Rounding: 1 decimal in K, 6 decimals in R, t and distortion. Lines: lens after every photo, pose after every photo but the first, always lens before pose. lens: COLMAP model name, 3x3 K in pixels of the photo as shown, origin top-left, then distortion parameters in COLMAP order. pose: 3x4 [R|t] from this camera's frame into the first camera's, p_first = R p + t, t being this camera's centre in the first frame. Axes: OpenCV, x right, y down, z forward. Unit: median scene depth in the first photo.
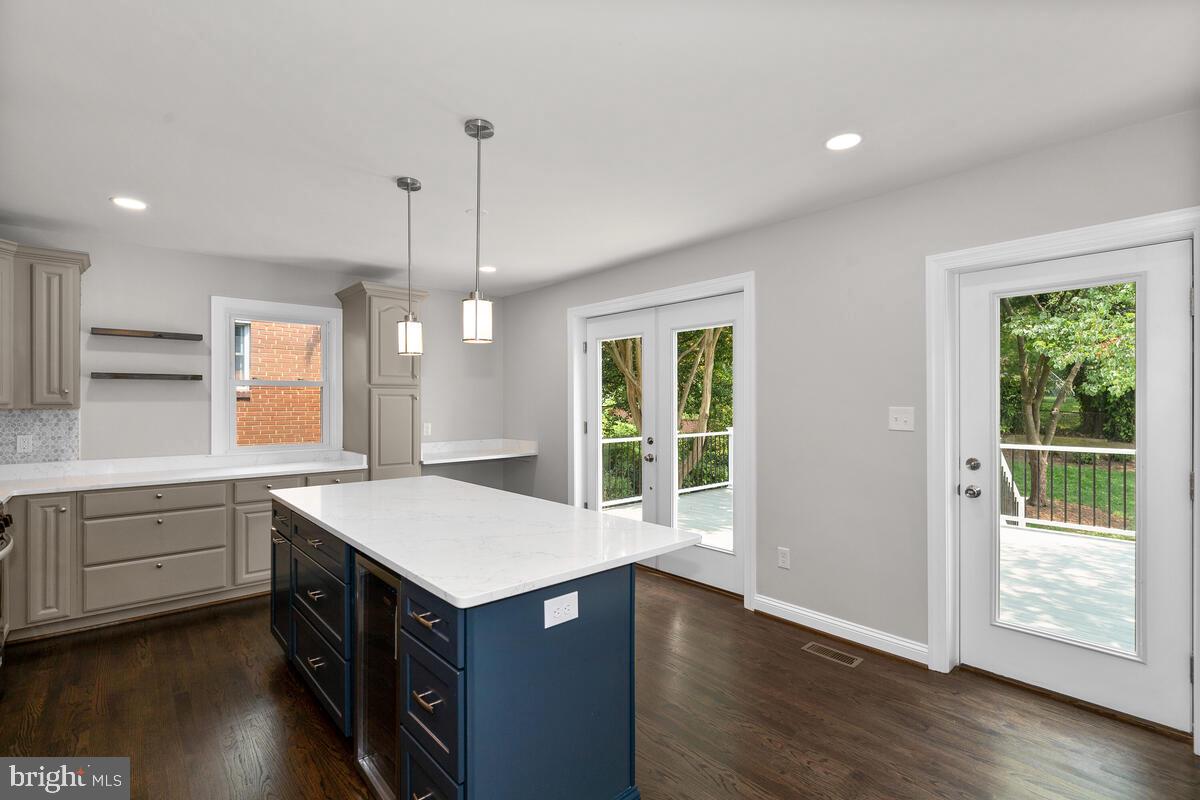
lens RADIAL K [[555.2, 0, 594.2], [0, 555.2, 399.6], [0, 0, 1]] dist [-0.008608, 0.002389]
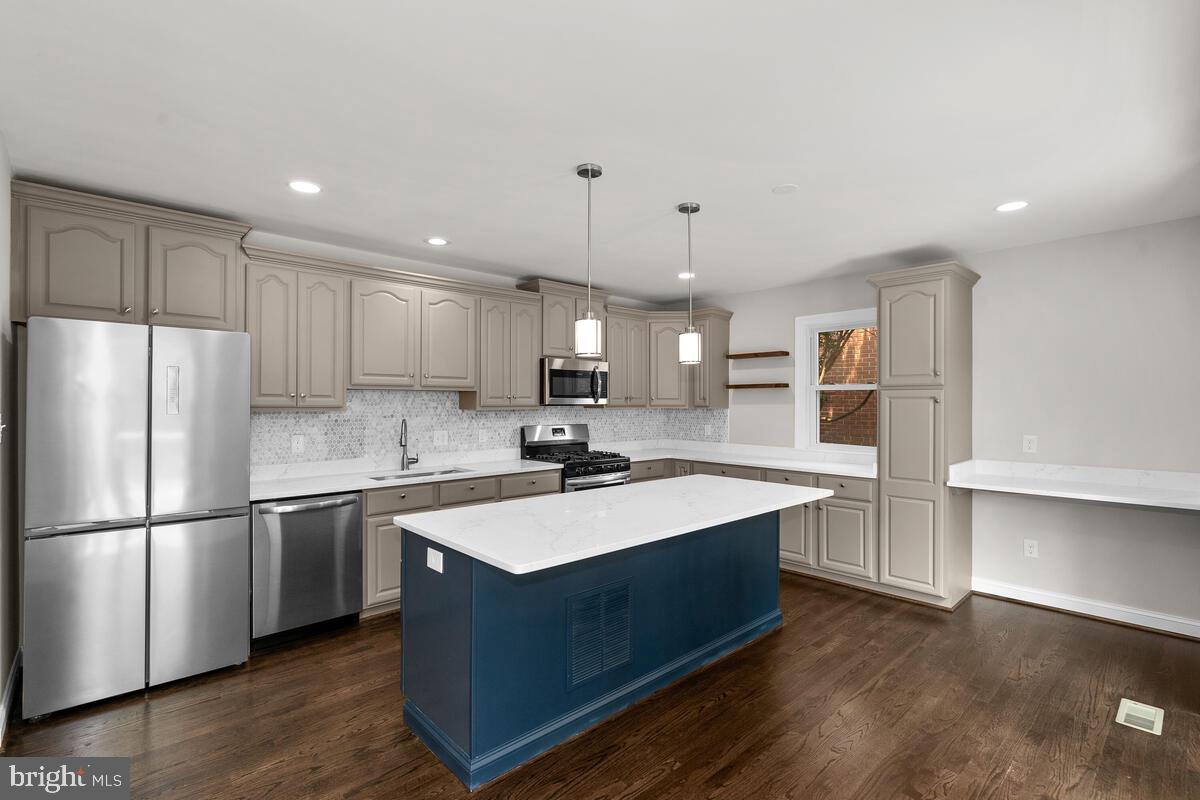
lens RADIAL K [[555.2, 0, 593.2], [0, 555.2, 402.6], [0, 0, 1]] dist [-0.008608, 0.002389]
pose [[0.012519, -0.000631, -0.999921, 0.579582], [0.000233, 1.000000, -0.000628, -0.000517], [0.999922, -0.000225, 0.012519, 0.604039]]
